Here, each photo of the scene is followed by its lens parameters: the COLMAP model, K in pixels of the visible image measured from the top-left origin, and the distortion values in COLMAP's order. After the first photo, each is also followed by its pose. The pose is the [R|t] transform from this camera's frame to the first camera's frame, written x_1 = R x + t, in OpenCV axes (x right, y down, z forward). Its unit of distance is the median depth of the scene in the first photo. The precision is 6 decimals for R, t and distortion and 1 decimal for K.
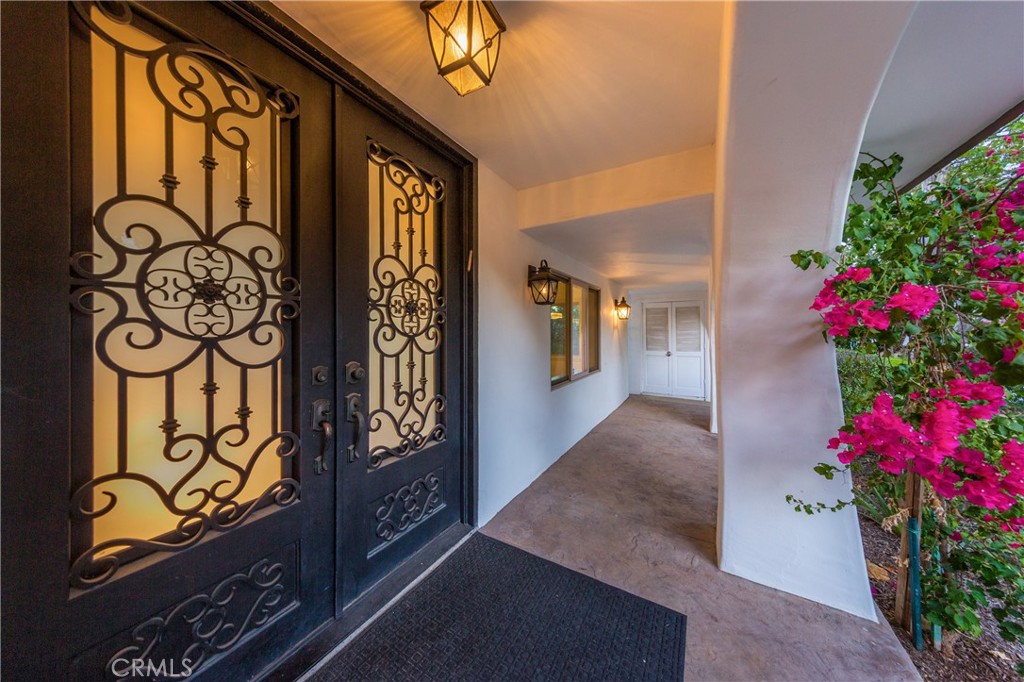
lens RADIAL K [[328.1, 0, 509.0], [0, 328.1, 329.9], [0, 0, 1]] dist [0.001553, 0.000032]
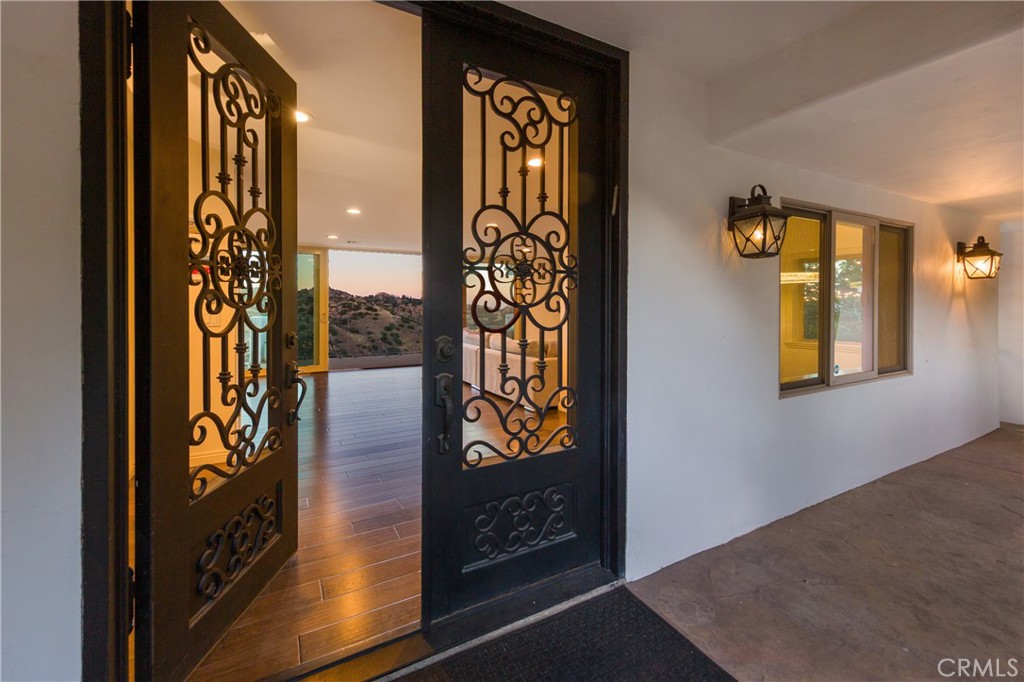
lens RADIAL K [[408.6, 0, 522.3], [0, 408.6, 303.4], [0, 0, 1]] dist [-0.000926, -0.000474]
pose [[0.850950, 0.007275, -0.525197, 0.203745], [-0.001299, 0.999930, 0.011746, -0.000306], [0.525246, -0.009313, 0.850900, 0.172634]]
